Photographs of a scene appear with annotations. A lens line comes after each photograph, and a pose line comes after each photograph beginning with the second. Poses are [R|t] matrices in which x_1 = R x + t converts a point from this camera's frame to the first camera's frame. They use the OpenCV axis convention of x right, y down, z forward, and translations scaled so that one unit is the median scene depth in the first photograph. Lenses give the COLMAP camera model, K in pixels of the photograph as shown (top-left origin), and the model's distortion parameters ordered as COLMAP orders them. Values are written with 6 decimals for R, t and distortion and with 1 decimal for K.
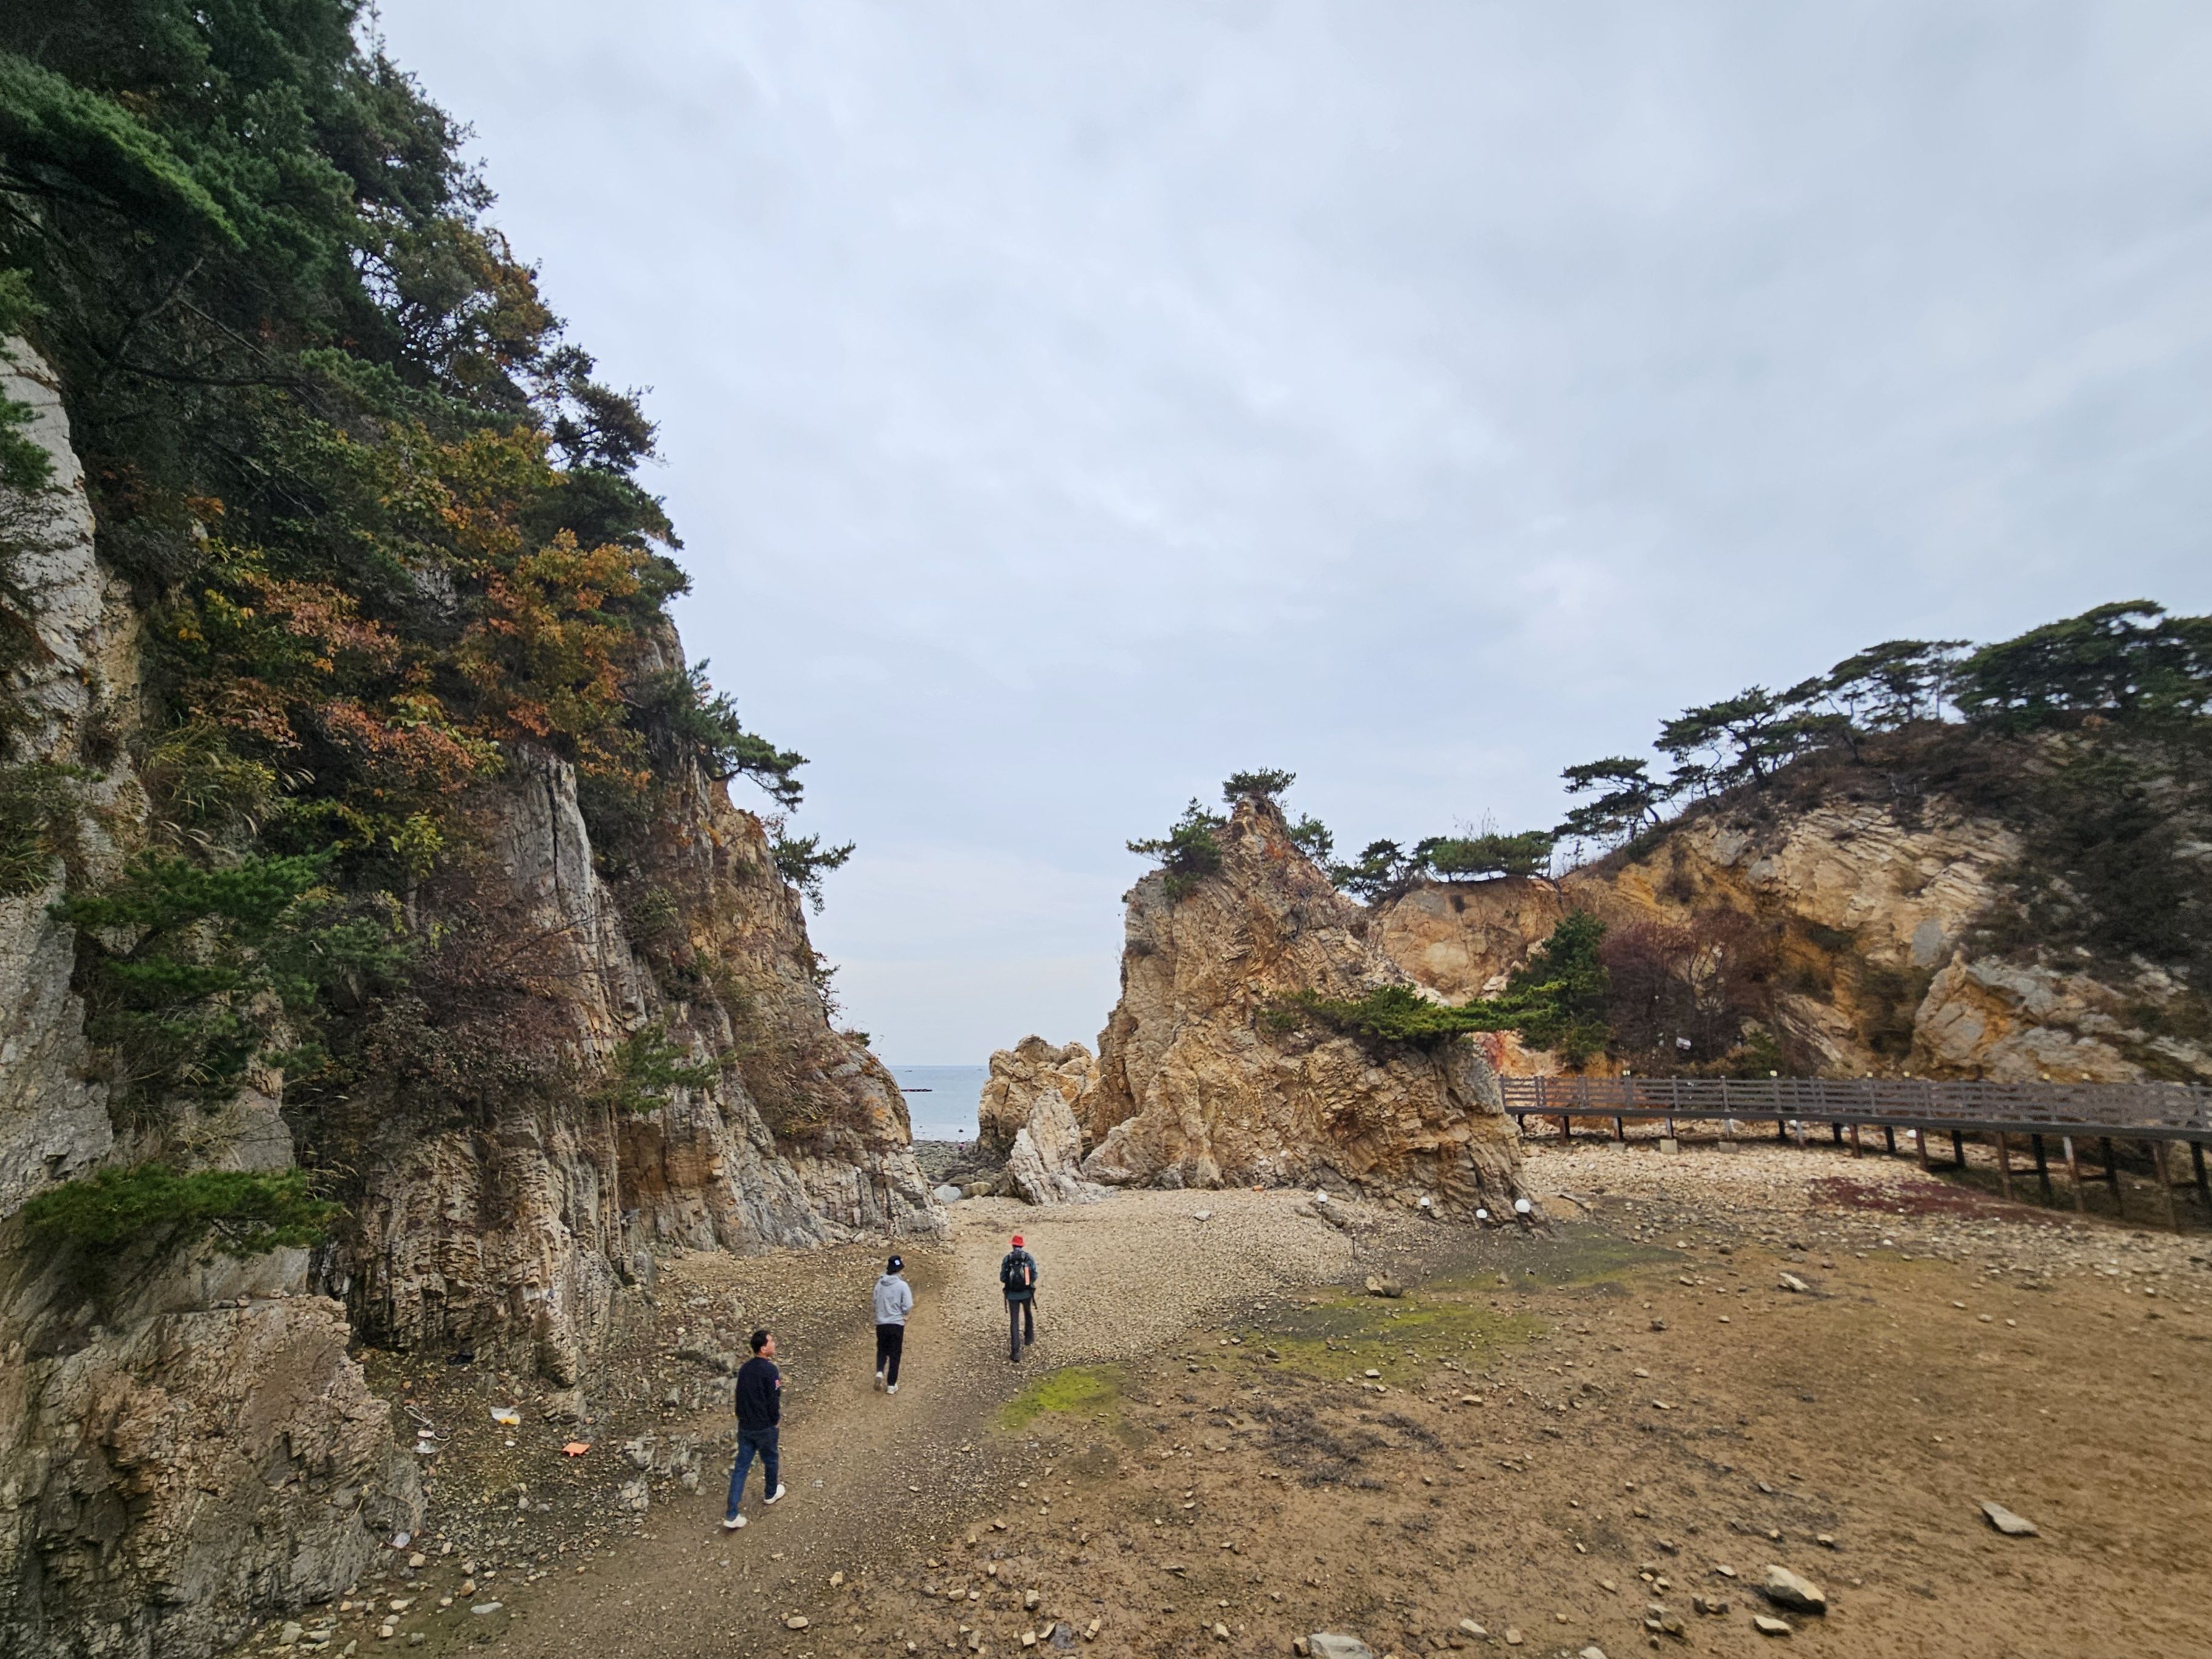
lens RADIAL K [[1024.0, 0, 1023.2], [0, 1024.0, 861.8], [0, 0, 1]] dist [0.001788, -0.001668]
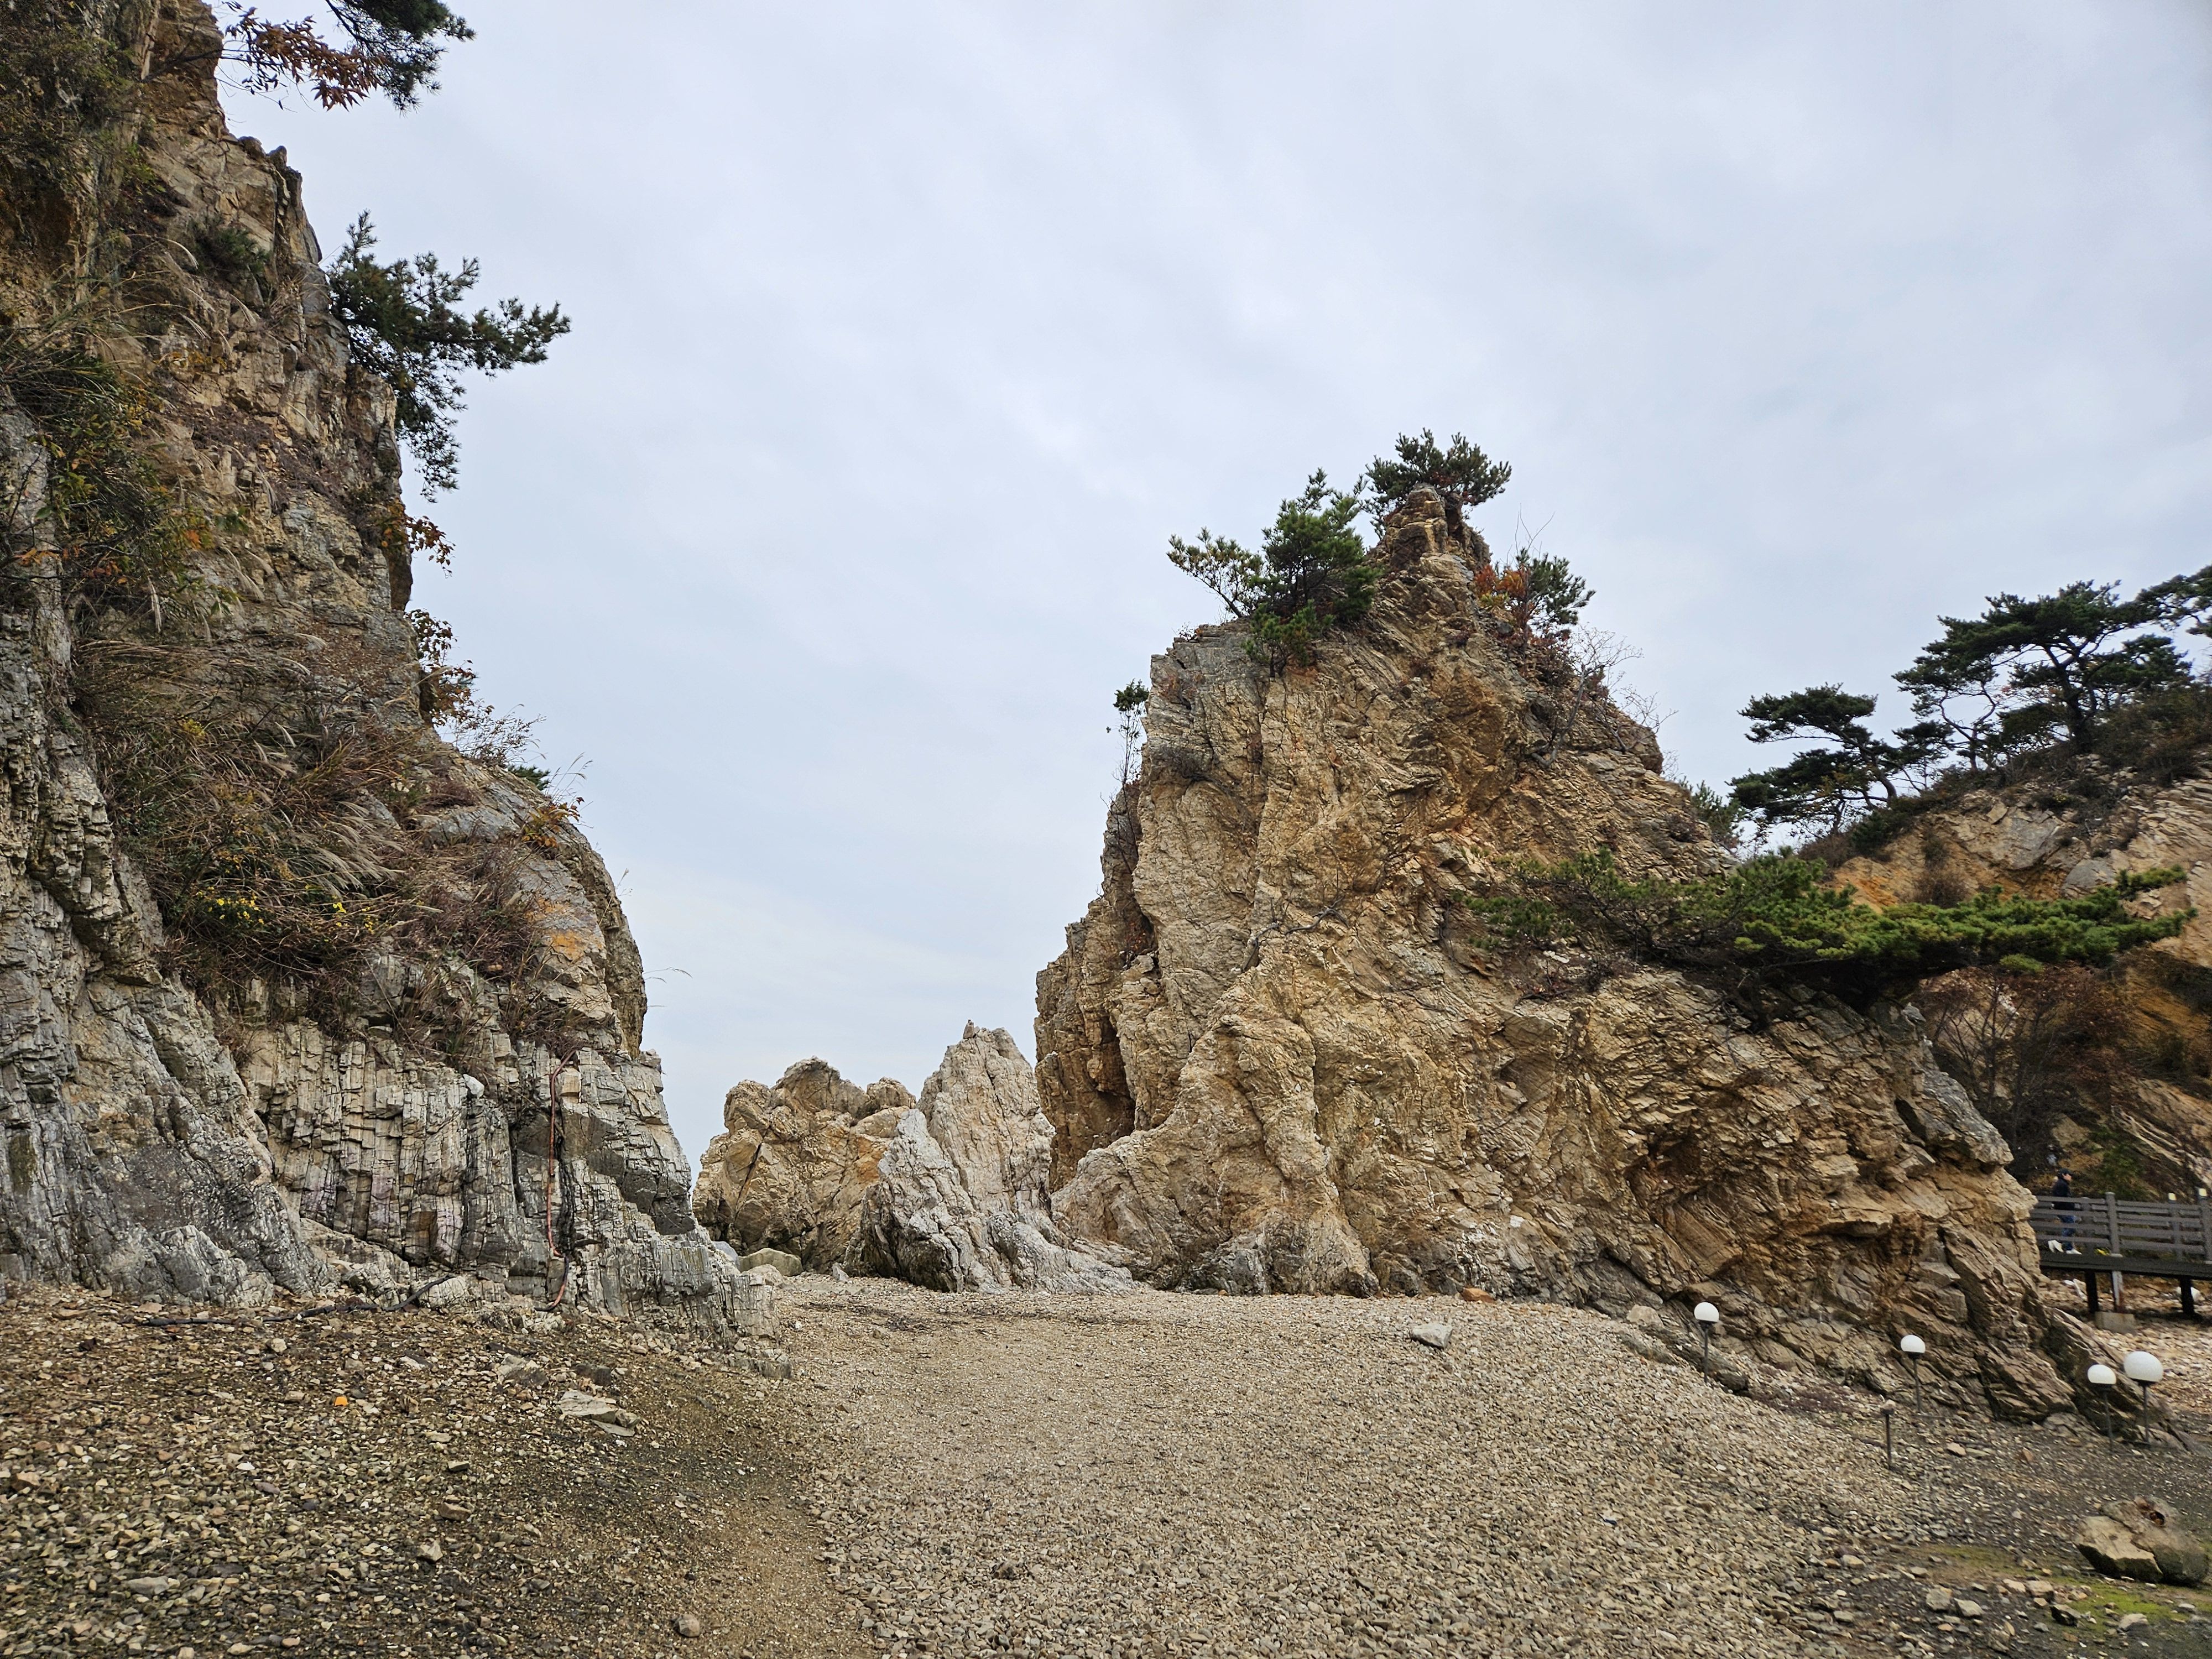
lens RADIAL K [[1454.4, 0, 1060.1], [0, 1454.4, 848.9], [0, 0, 1]] dist [0.069939, -0.046582]
pose [[0.971096, 0.127443, 0.201820, -0.074768], [-0.116902, 0.991120, -0.063367, 0.197559], [-0.208103, 0.037942, 0.977371, 0.449882]]
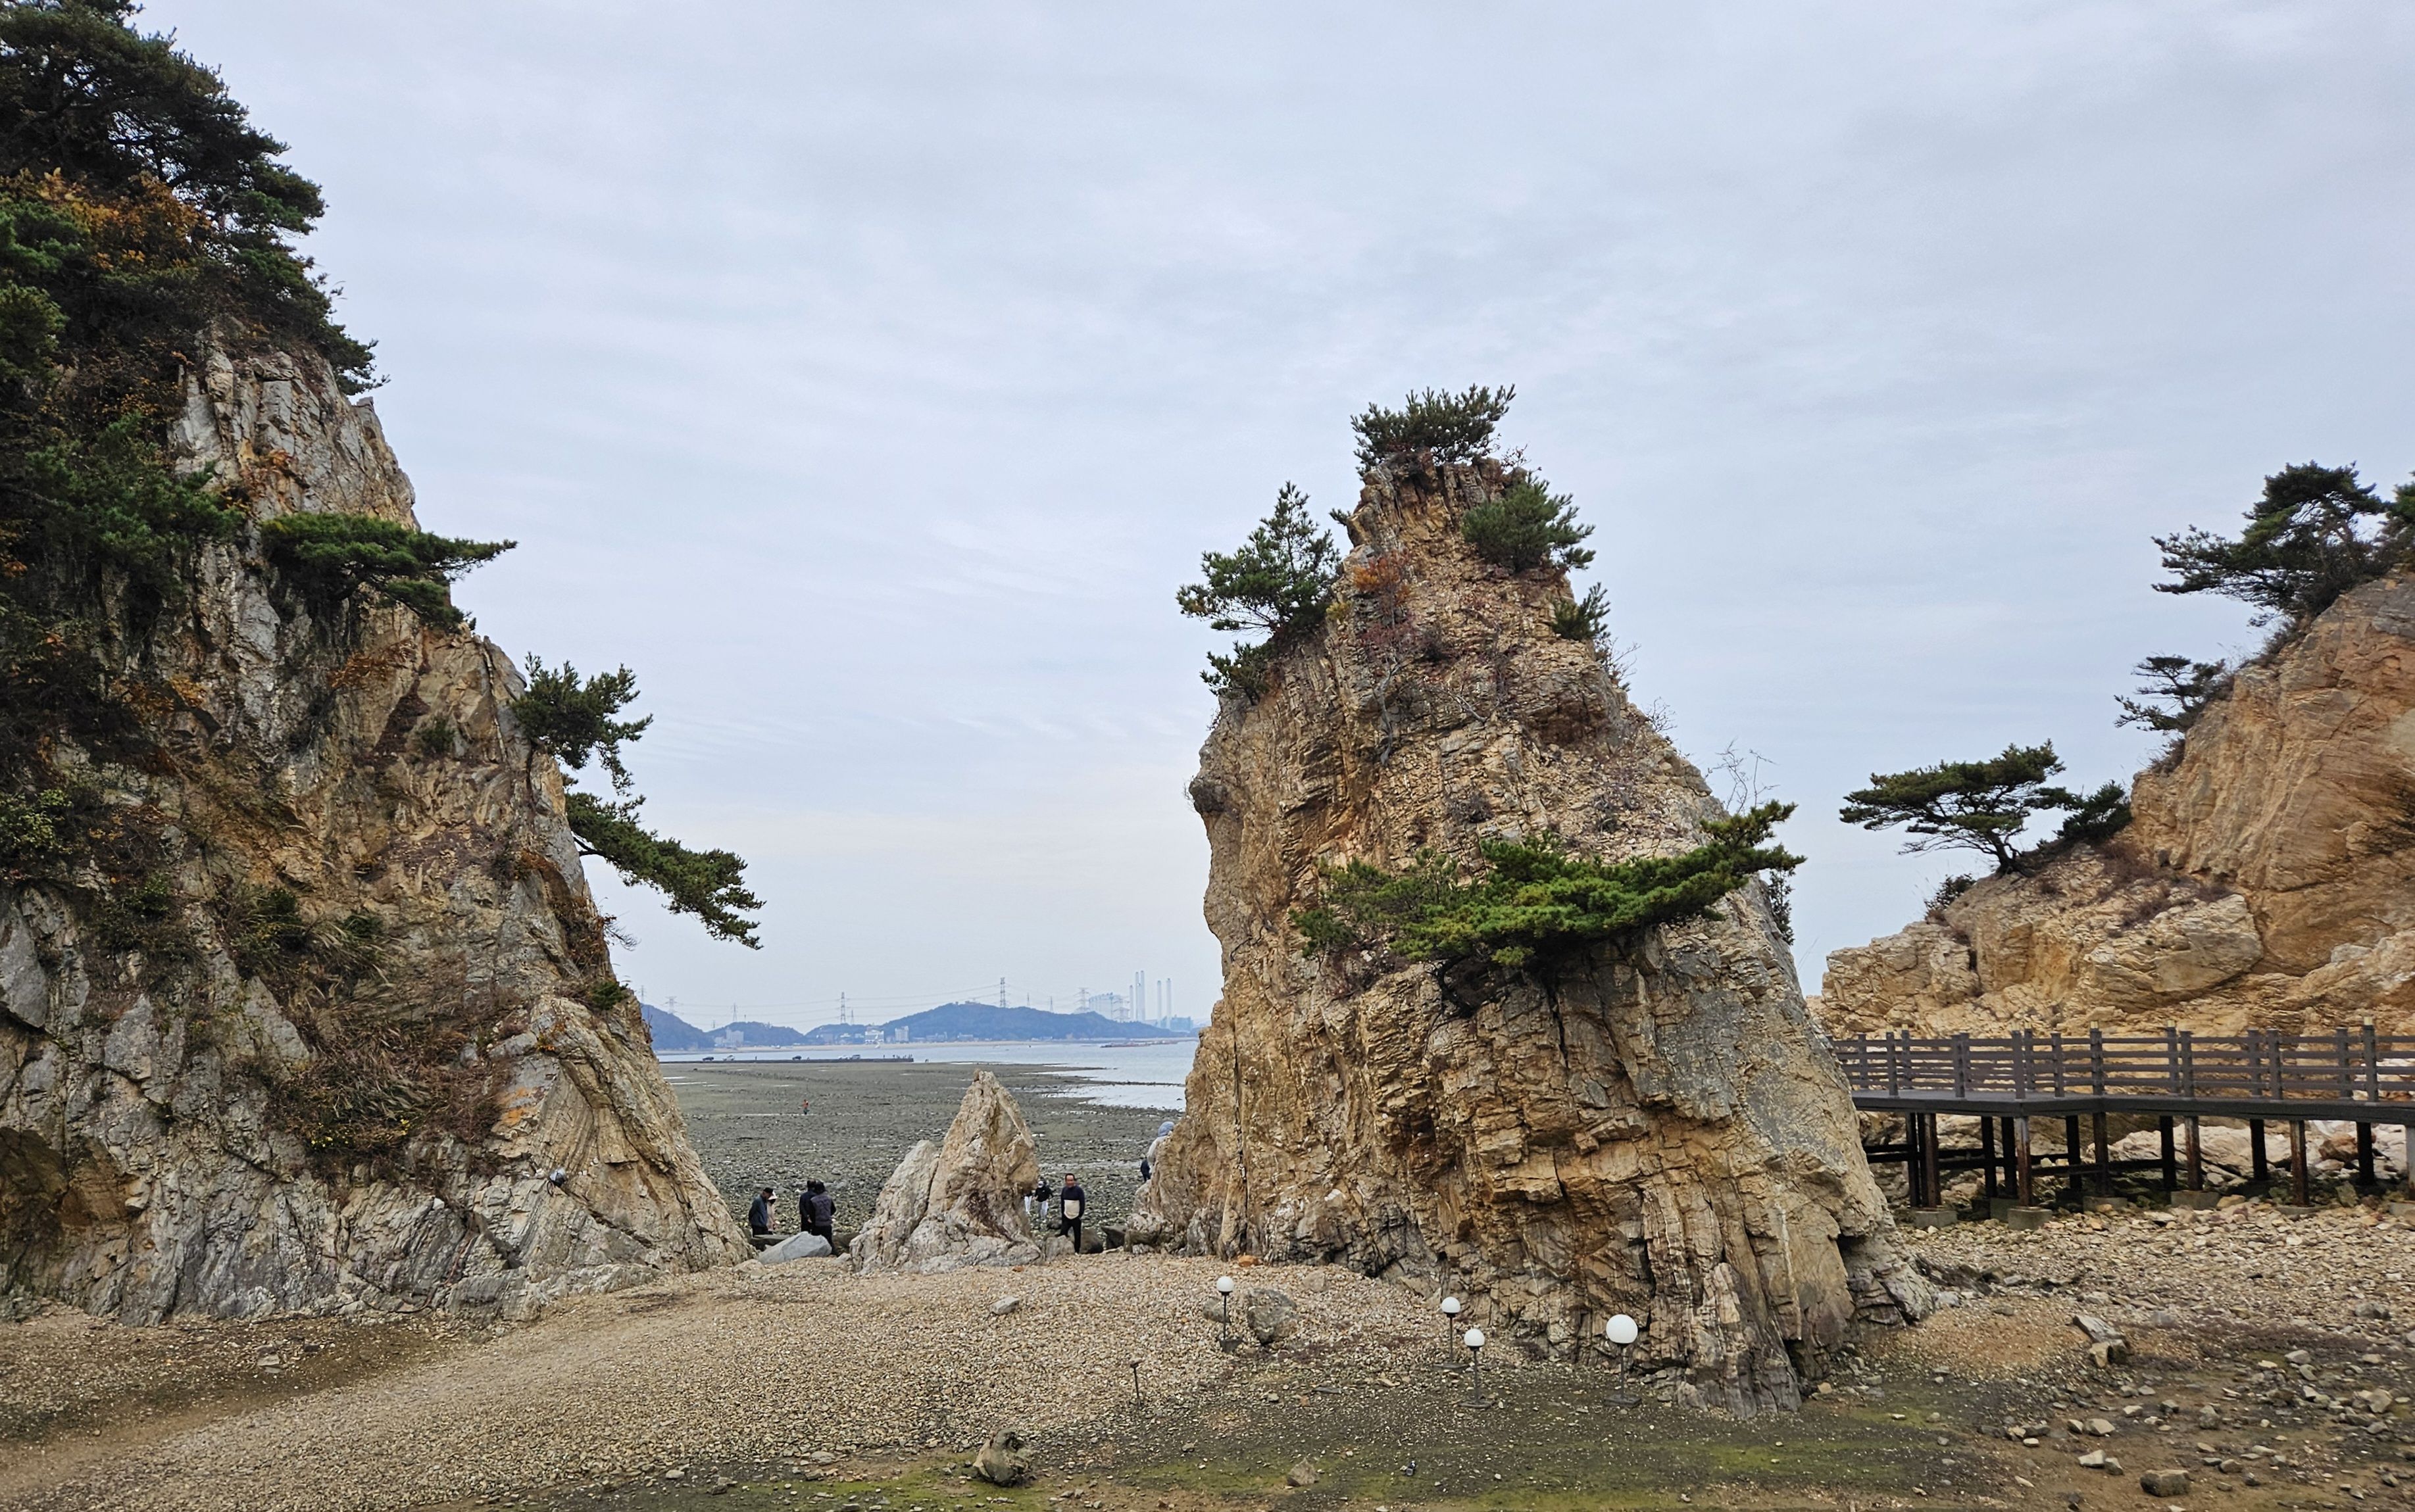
lens RADIAL K [[1781.2, 0, 1171.8], [0, 1781.2, 909.2], [0, 0, 1]] dist [0.065860, -0.035350]
pose [[0.858749, -0.053865, -0.509557, 0.650856], [0.118994, 0.988236, 0.096073, 0.058918], [0.498387, -0.143137, 0.855057, 0.254992]]
